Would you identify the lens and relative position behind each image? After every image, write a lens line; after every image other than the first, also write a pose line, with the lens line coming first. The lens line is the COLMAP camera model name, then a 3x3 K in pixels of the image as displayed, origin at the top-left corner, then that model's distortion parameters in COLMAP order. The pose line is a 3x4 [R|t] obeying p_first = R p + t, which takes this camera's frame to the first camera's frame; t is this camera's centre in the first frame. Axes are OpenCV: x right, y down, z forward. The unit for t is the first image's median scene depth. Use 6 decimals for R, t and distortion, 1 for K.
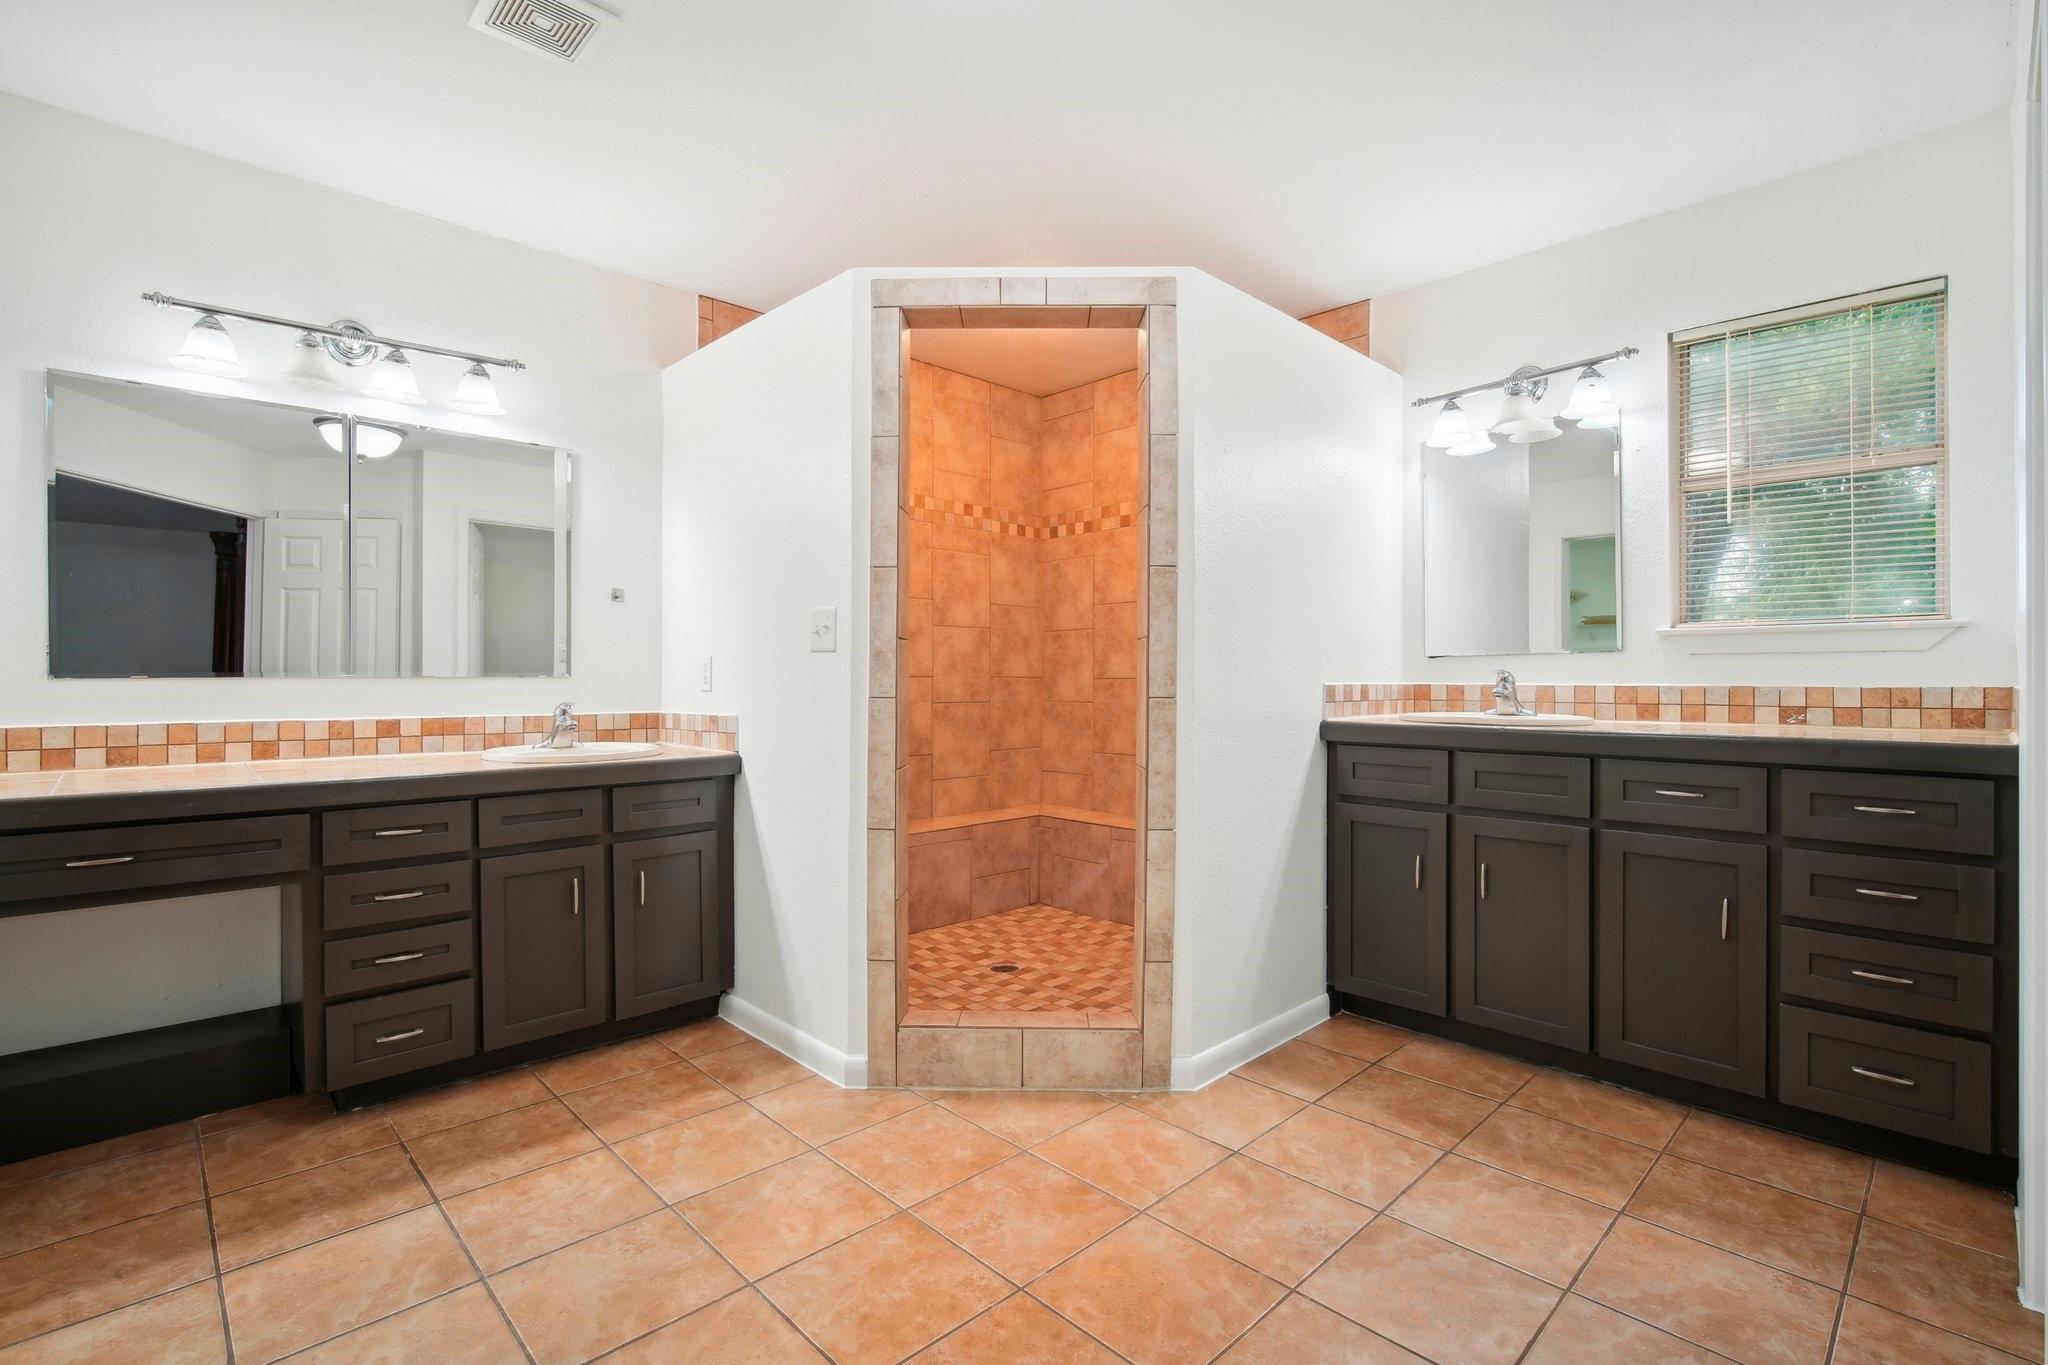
lens RADIAL K [[932.4, 0, 1024.2], [0, 932.4, 680.5], [0, 0, 1]] dist [-0.005040, 0.001321]
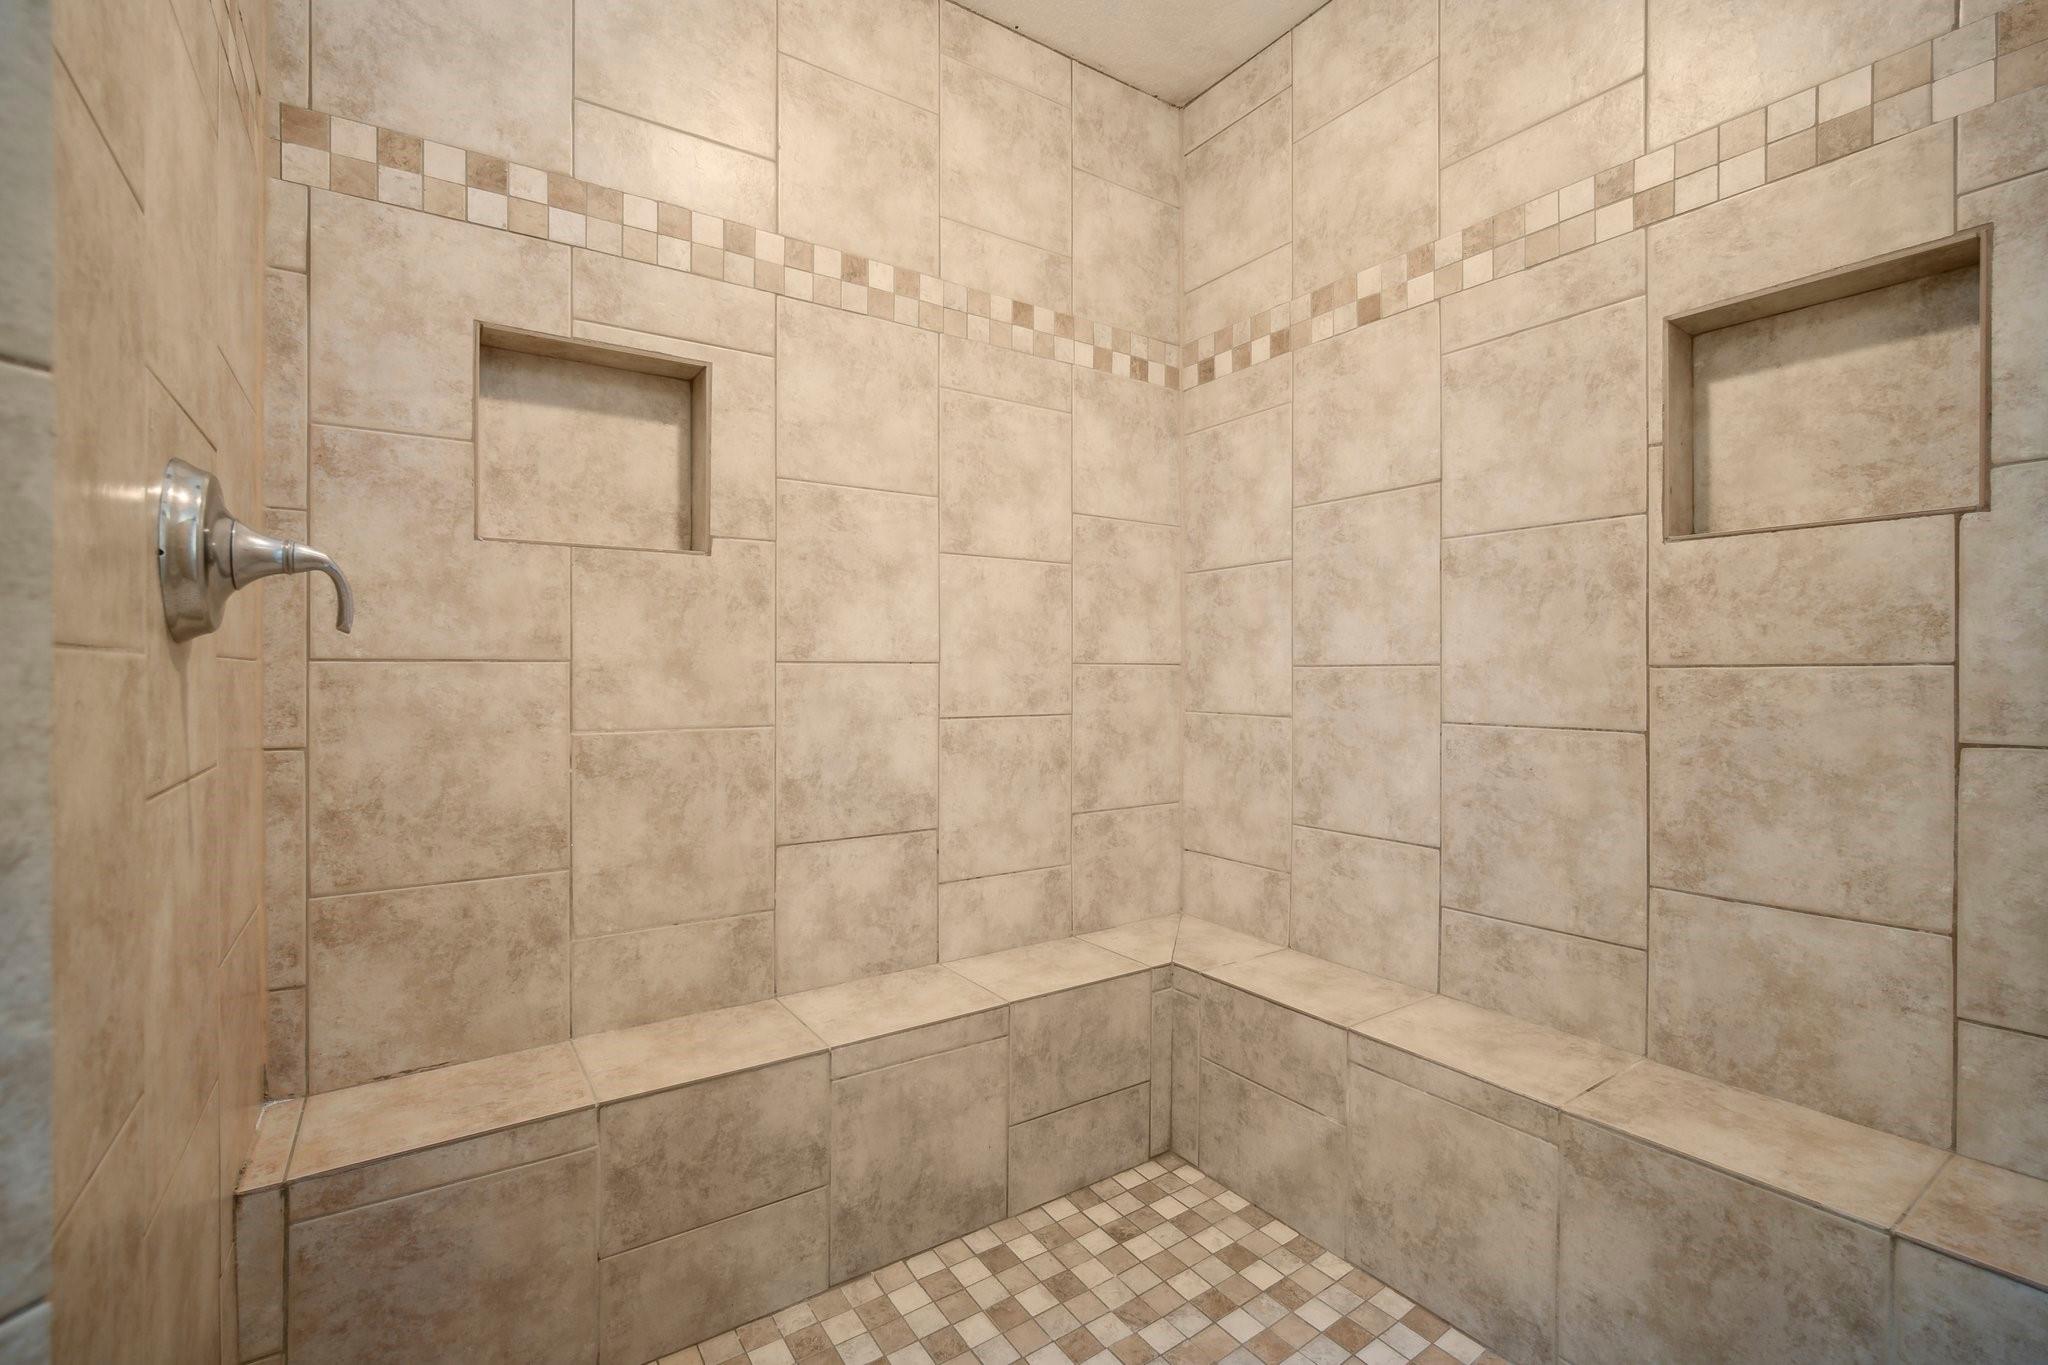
lens RADIAL K [[932.4, 0, 996.7], [0, 932.4, 677.9], [0, 0, 1]] dist [-0.005040, 0.001321]
pose [[0.980434, -0.000254, -0.196846, 0.021140], [0.001597, 0.999977, 0.006663, 0.000716], [0.196839, -0.006847, 0.980412, 0.519027]]
